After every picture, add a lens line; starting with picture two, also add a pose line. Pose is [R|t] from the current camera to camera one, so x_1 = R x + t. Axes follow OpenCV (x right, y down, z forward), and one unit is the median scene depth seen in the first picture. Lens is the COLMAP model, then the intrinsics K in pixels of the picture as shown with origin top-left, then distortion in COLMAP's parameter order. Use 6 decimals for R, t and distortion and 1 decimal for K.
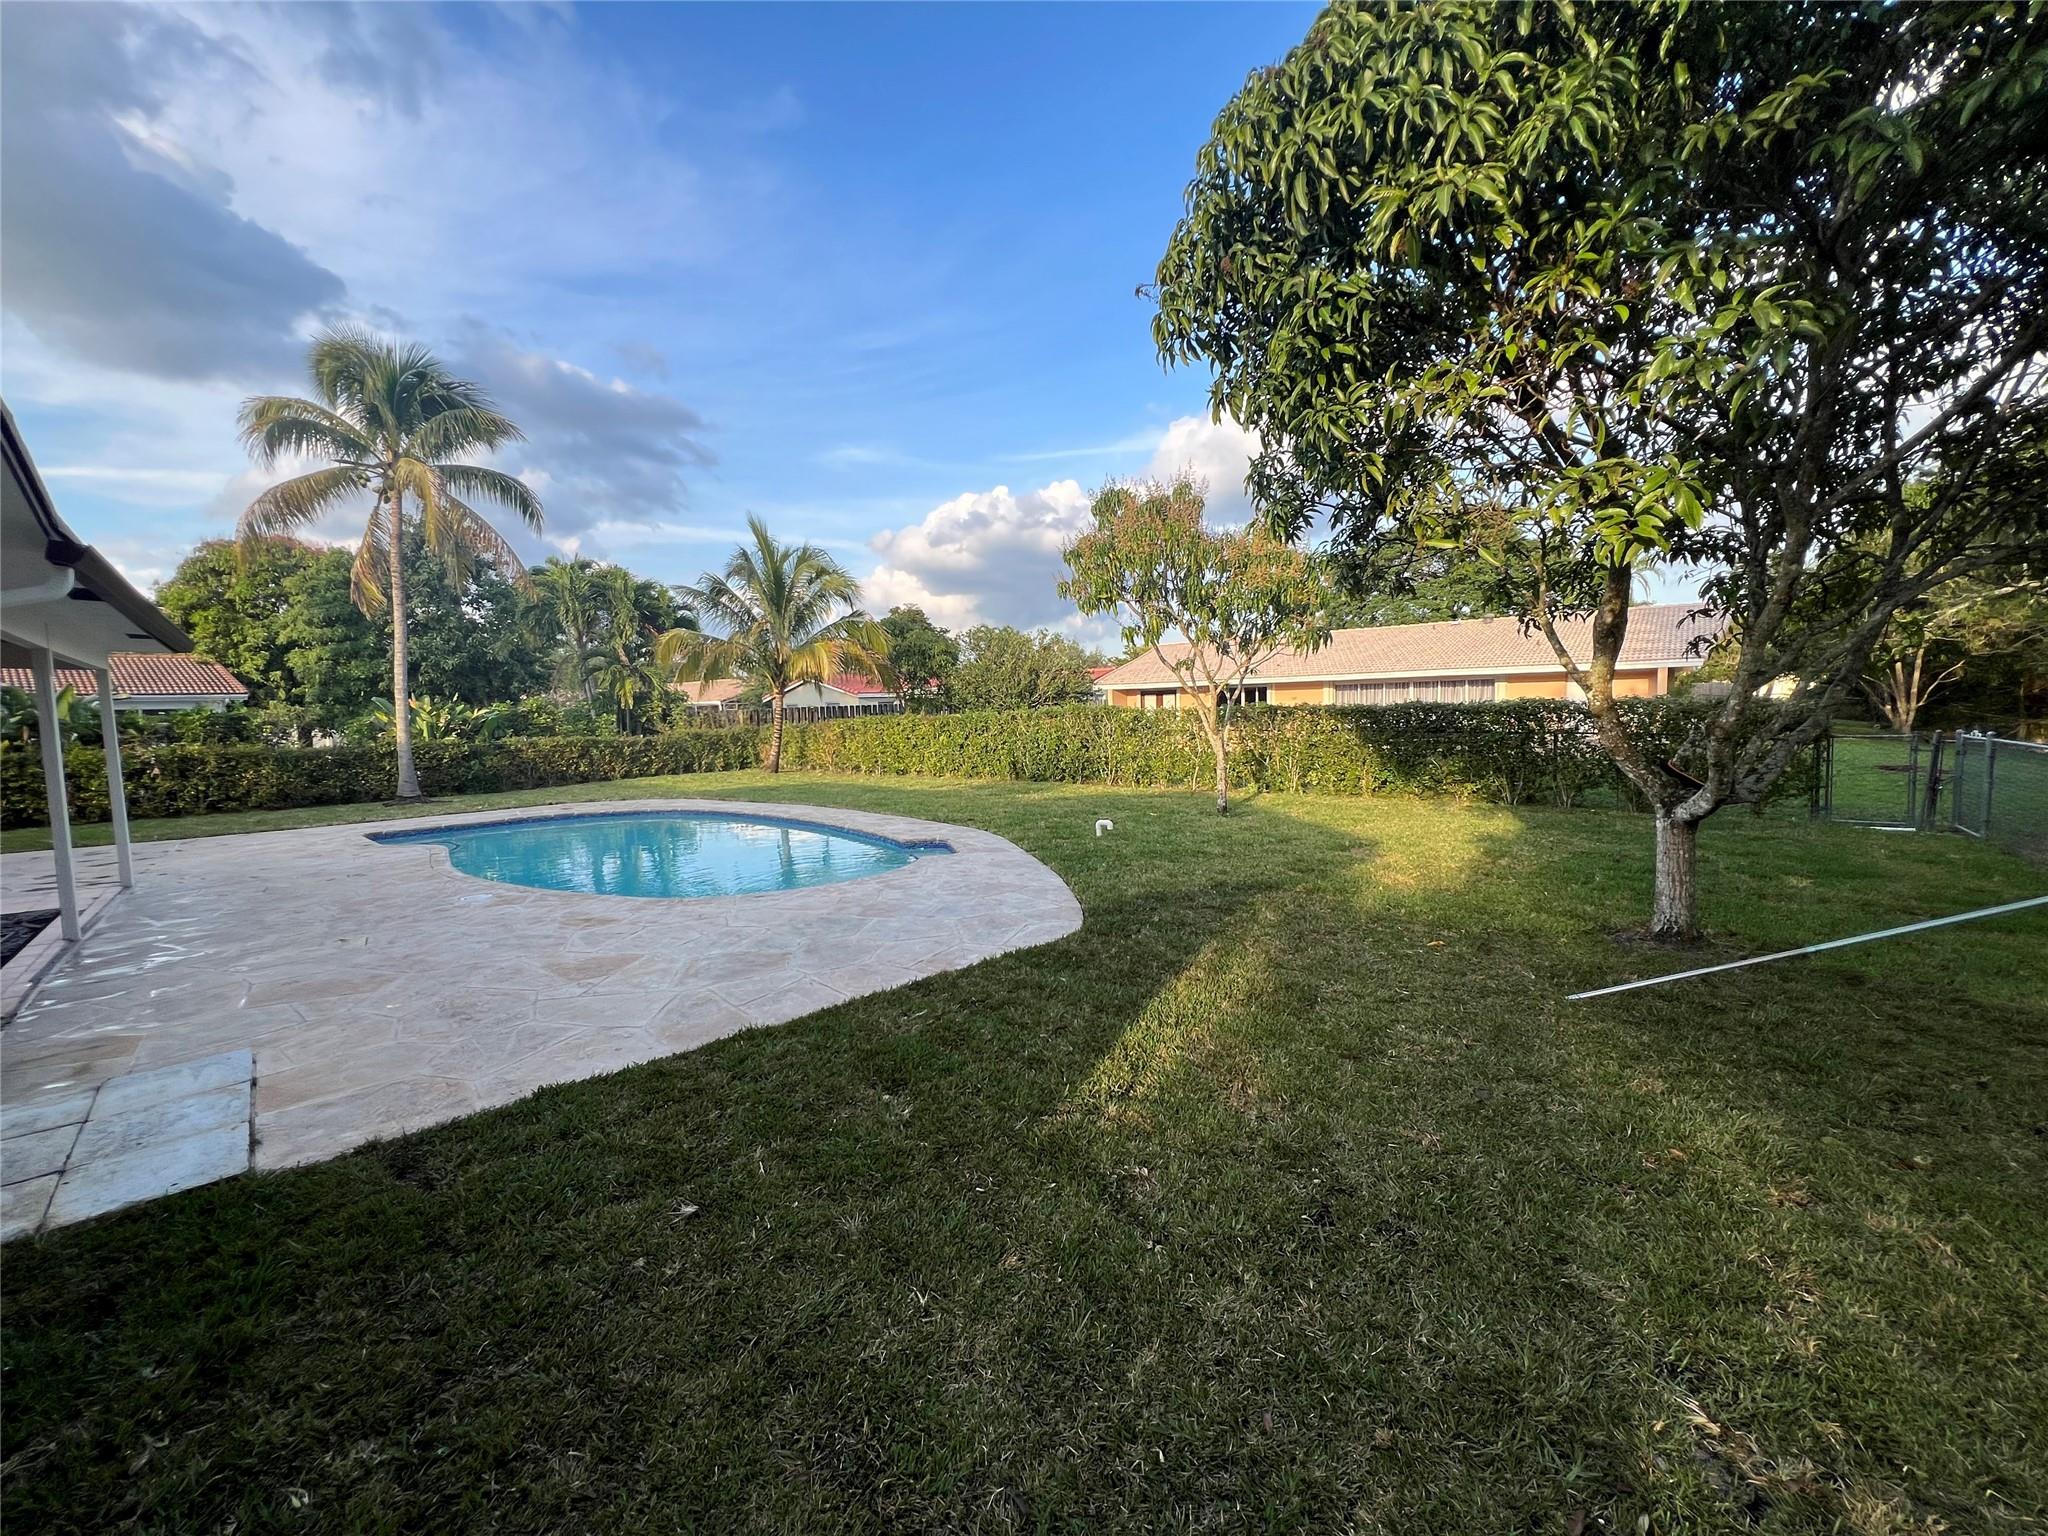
lens RADIAL K [[817.3, 0, 1014.5], [0, 817.3, 781.1], [0, 0, 1]] dist [-0.000230, -0.000265]
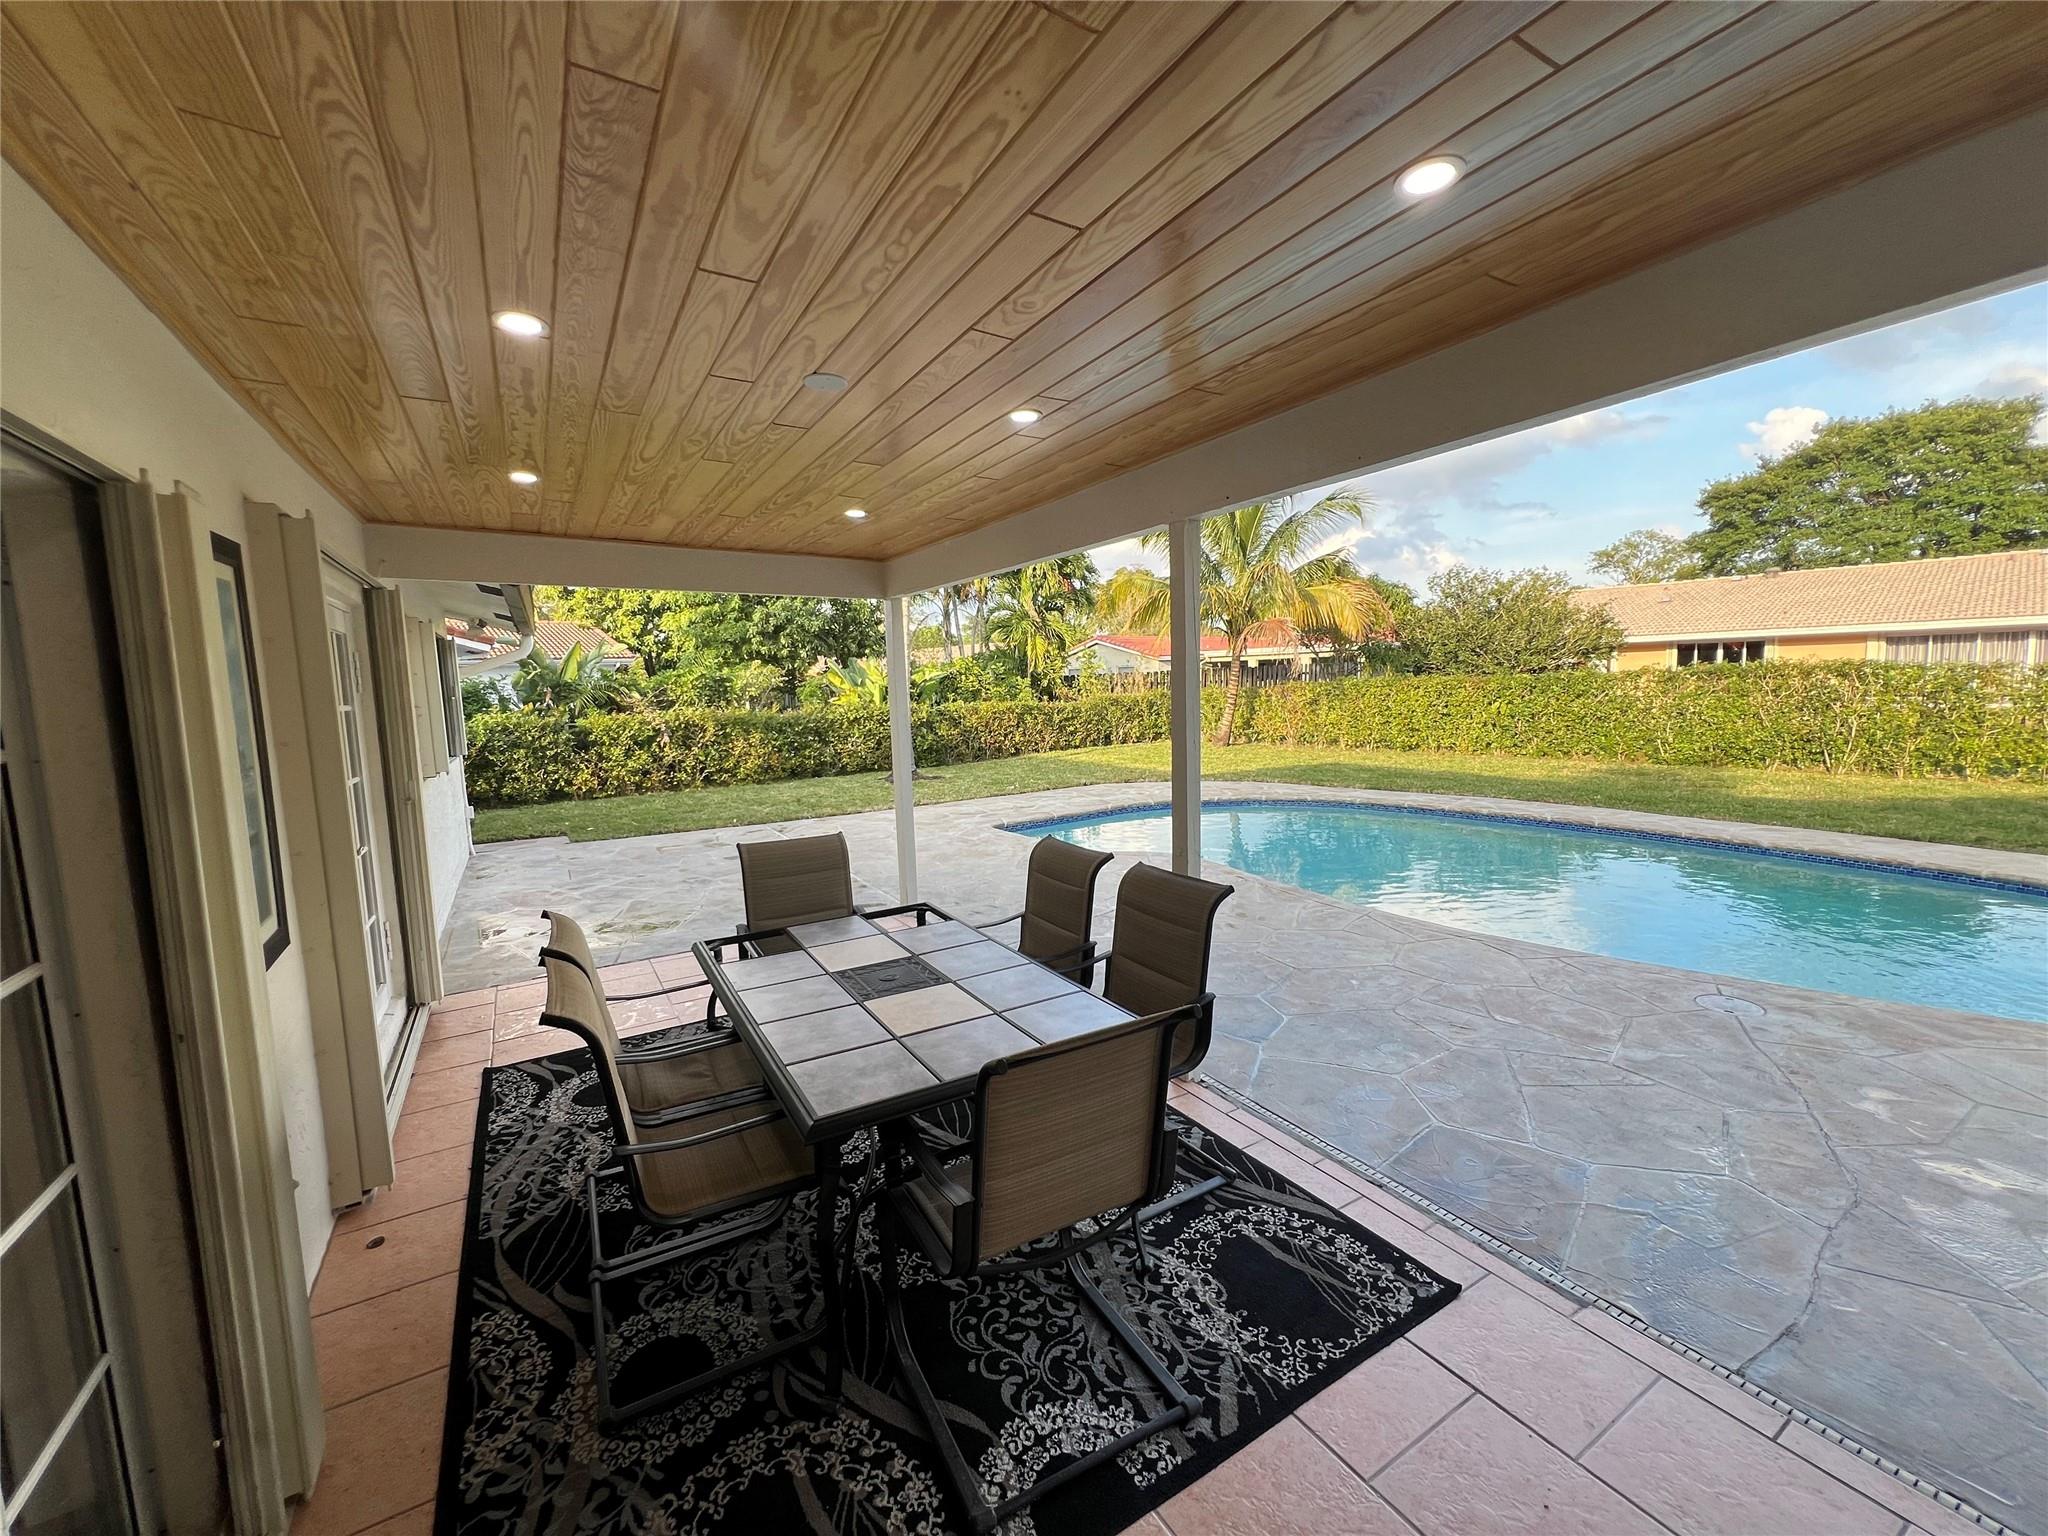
lens RADIAL K [[817.3, 0, 1009.1], [0, 817.3, 764.9], [0, 0, 1]] dist [-0.000230, -0.000265]
pose [[0.980049, 0.018236, -0.197918, -0.337646], [-0.014441, 0.999684, 0.020598, -0.005033], [0.198231, -0.017329, 0.980002, 0.134615]]
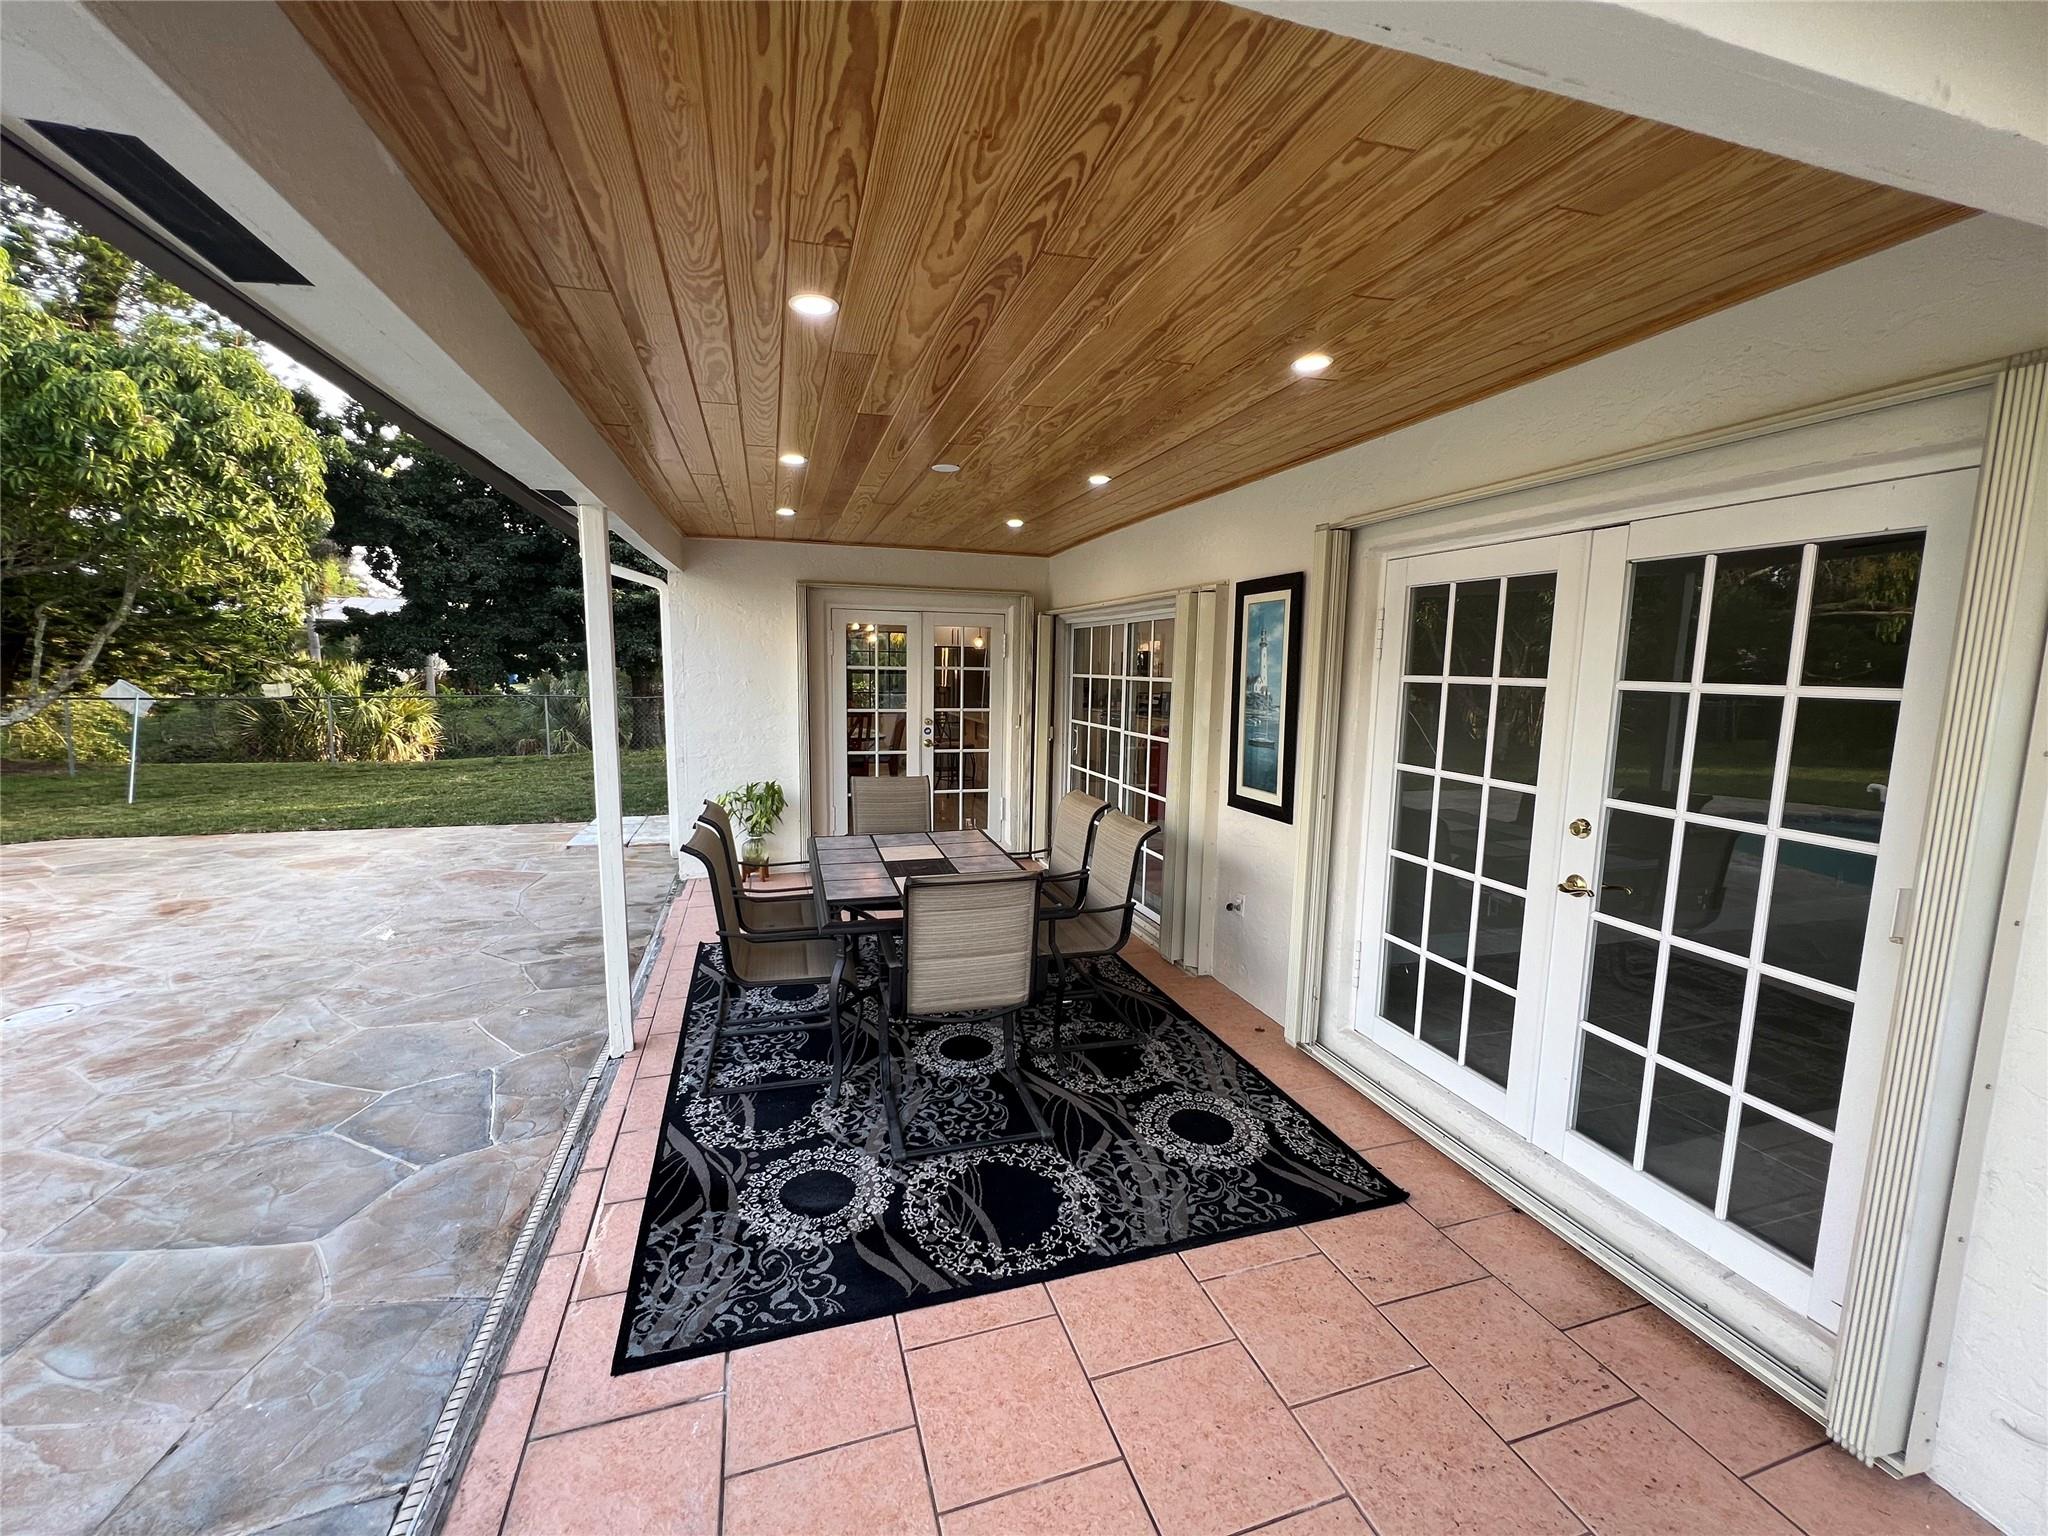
lens RADIAL K [[817.3, 0, 1009.3], [0, 817.3, 761.6], [0, 0, 1]] dist [-0.000230, -0.000265]
pose [[-0.901545, -0.036321, 0.431159, -0.468332], [0.047584, 0.982104, 0.182231, -0.023684], [-0.430061, 0.184806, -0.883682, 0.388017]]
